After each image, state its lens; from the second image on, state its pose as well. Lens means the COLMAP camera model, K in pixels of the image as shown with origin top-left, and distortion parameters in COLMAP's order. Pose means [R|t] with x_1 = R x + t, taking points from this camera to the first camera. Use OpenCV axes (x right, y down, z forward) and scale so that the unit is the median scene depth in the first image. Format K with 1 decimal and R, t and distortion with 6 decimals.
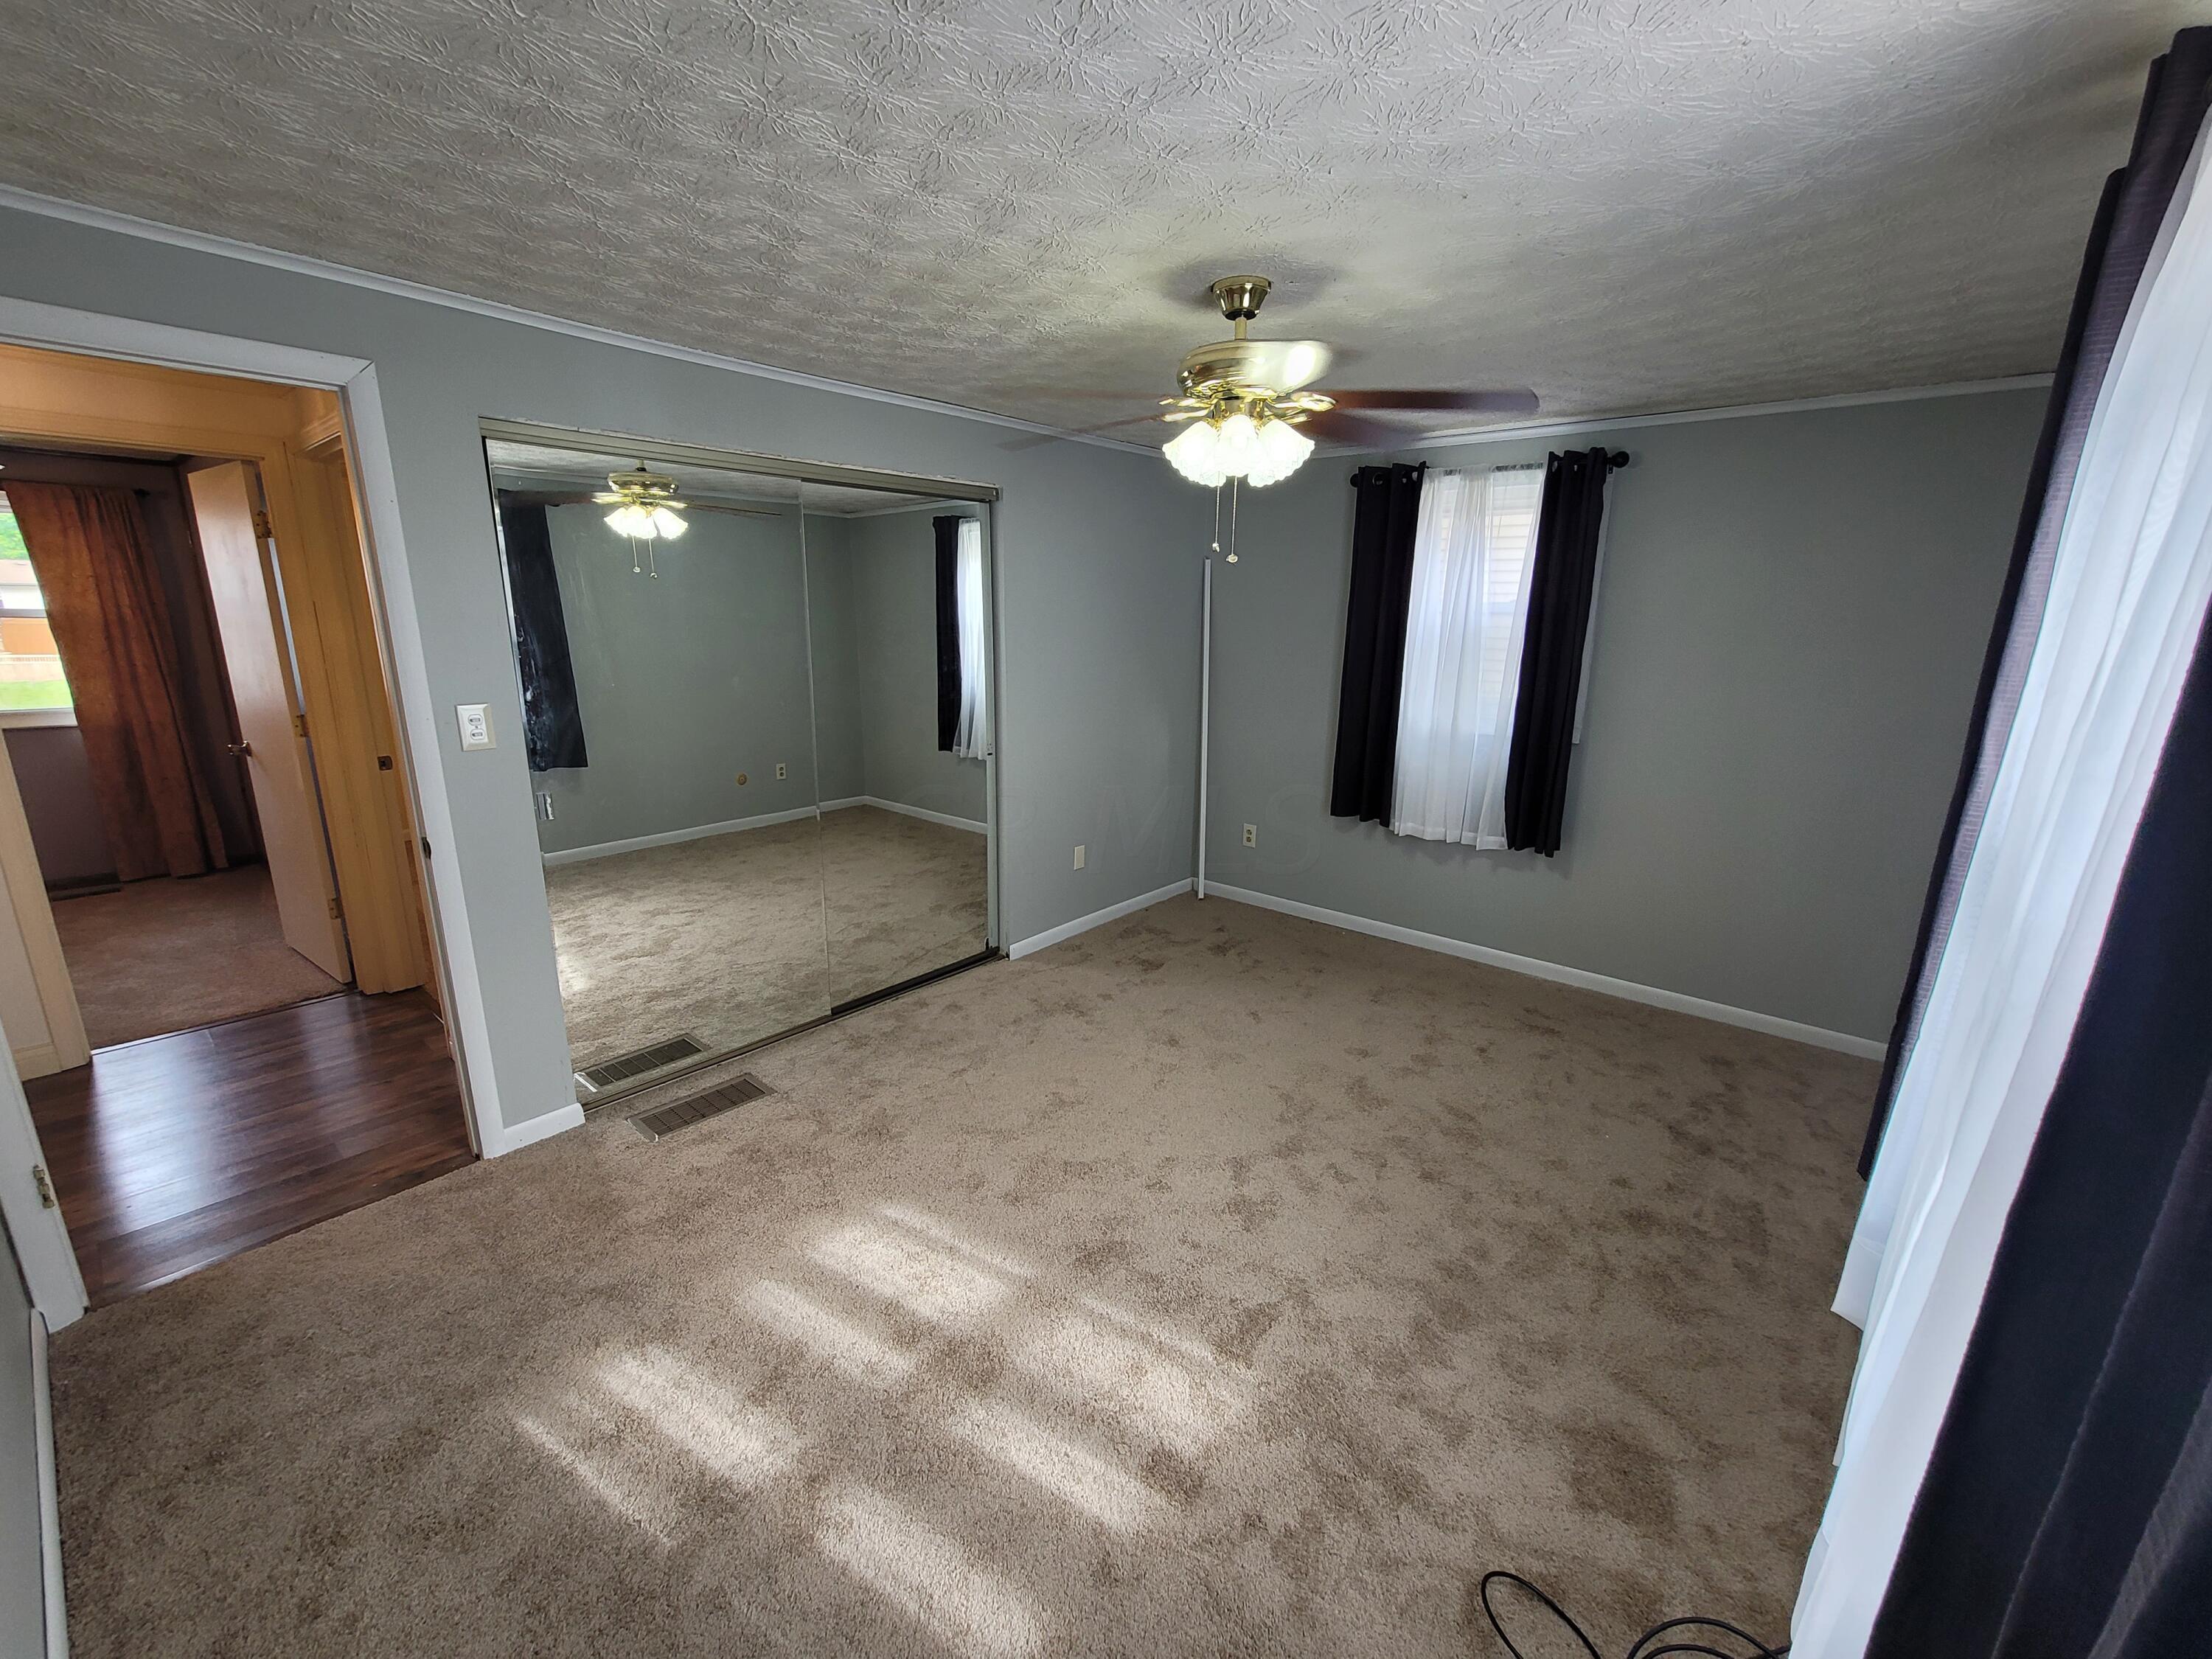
lens RADIAL K [[905.2, 0, 1110.7], [0, 905.2, 826.8], [0, 0, 1]] dist [-0.010658, 0.004461]
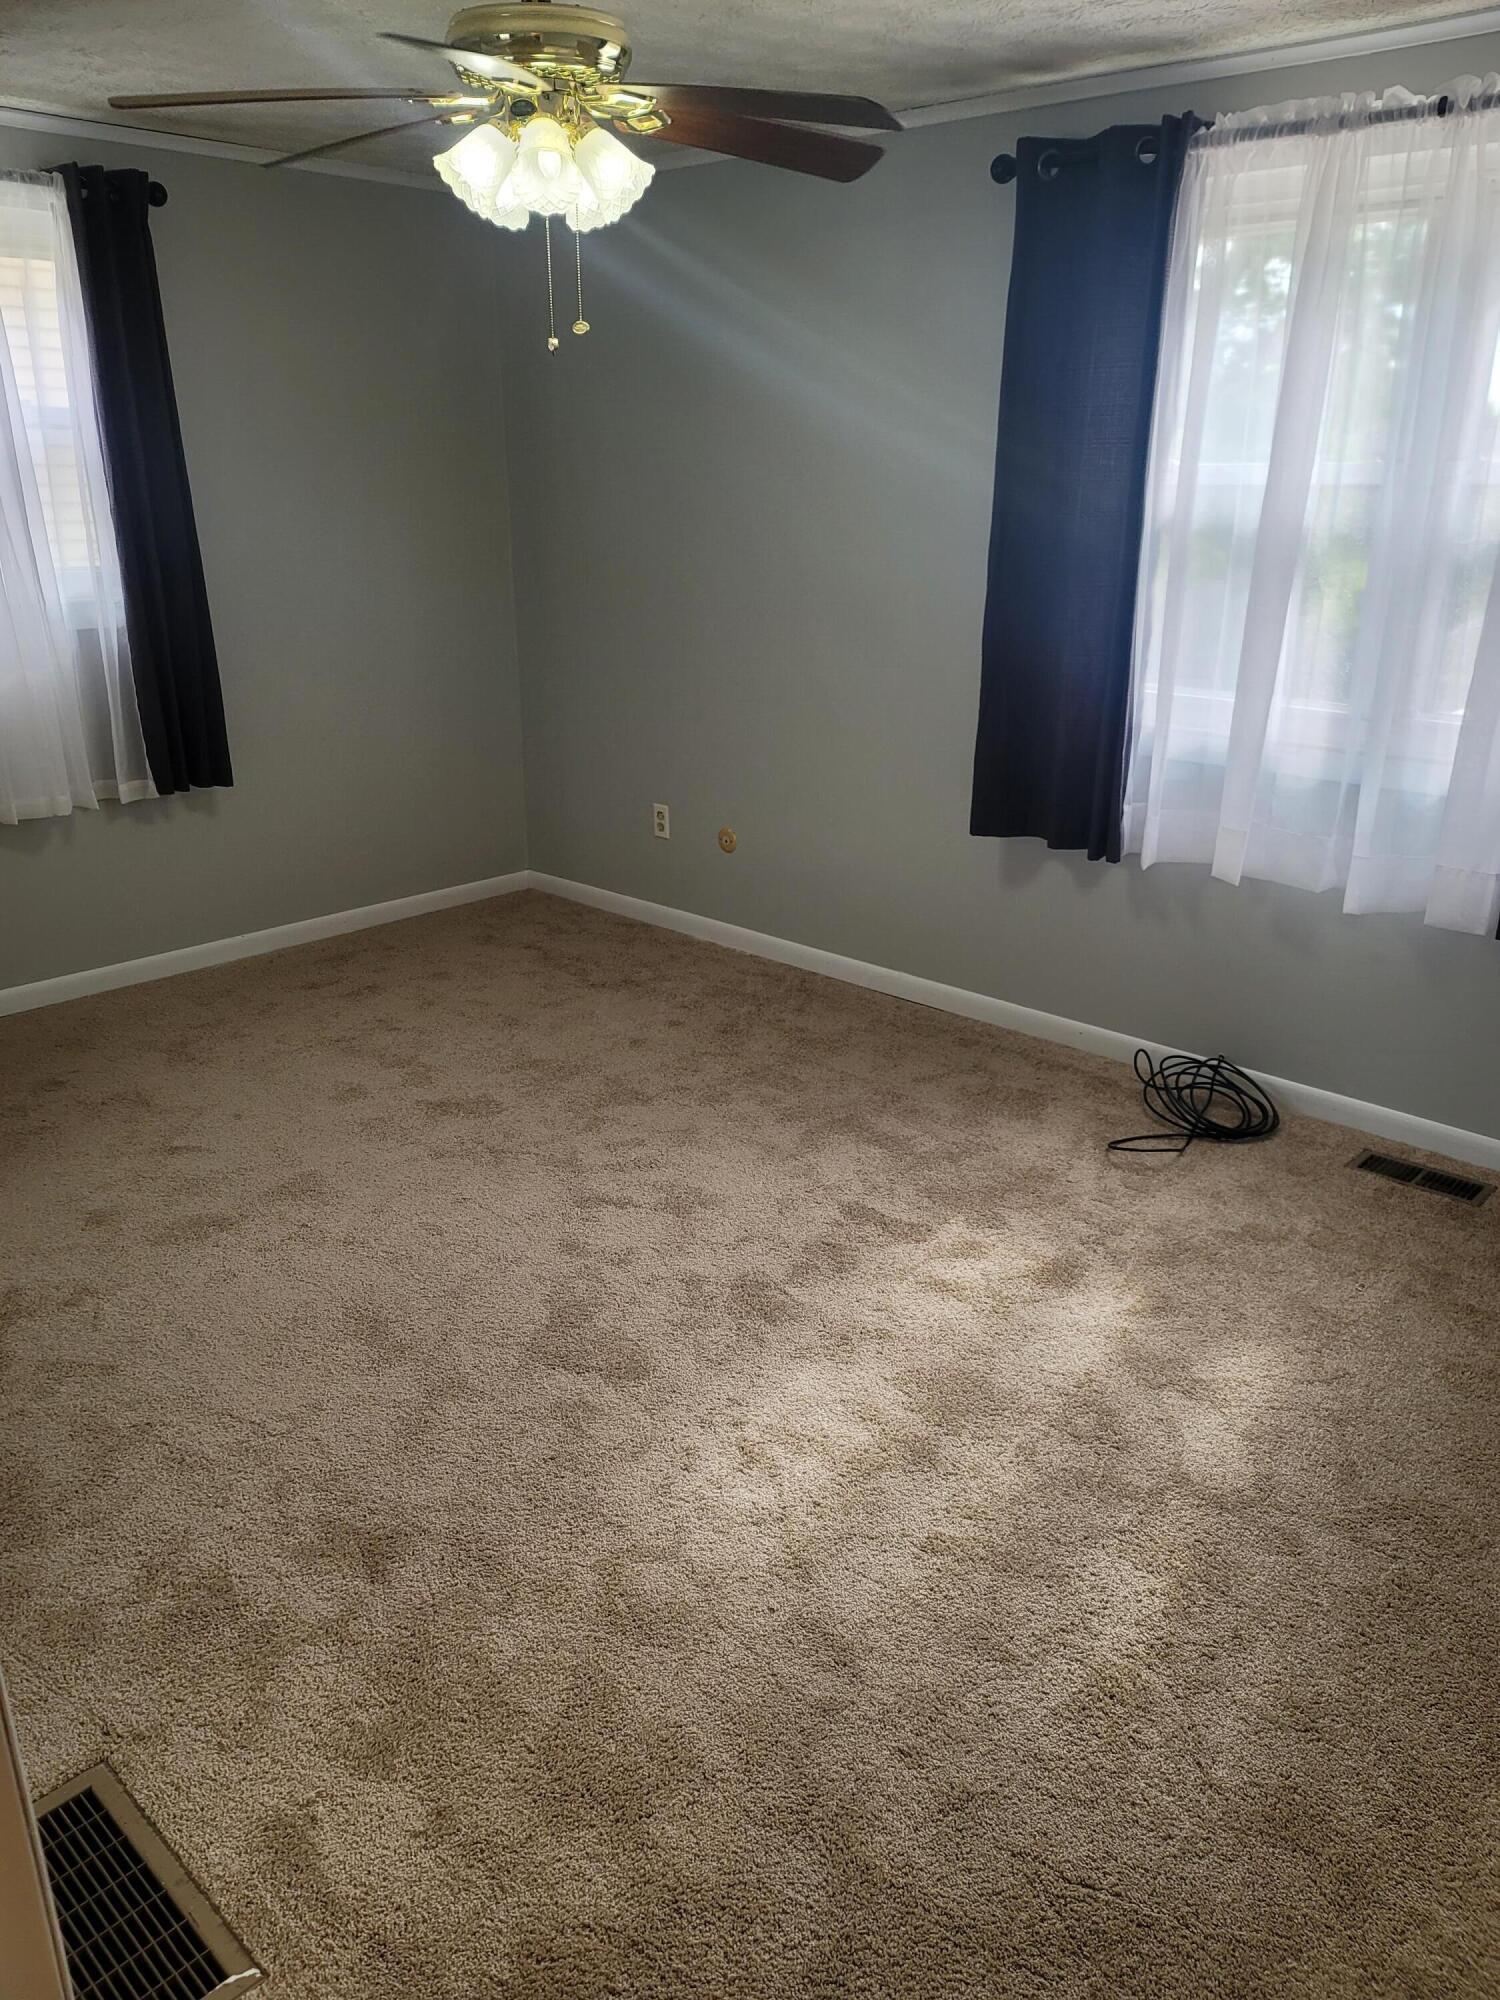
lens RADIAL K [[1437.6, 0, 791.3], [0, 1437.6, 1004.7], [0, 0, 1]] dist [0.098135, -0.107413]
pose [[0.042371, -0.363844, 0.930496, -0.944245], [0.229272, 0.910019, 0.345397, -0.157030], [-0.972440, 0.198702, 0.121978, 0.682957]]
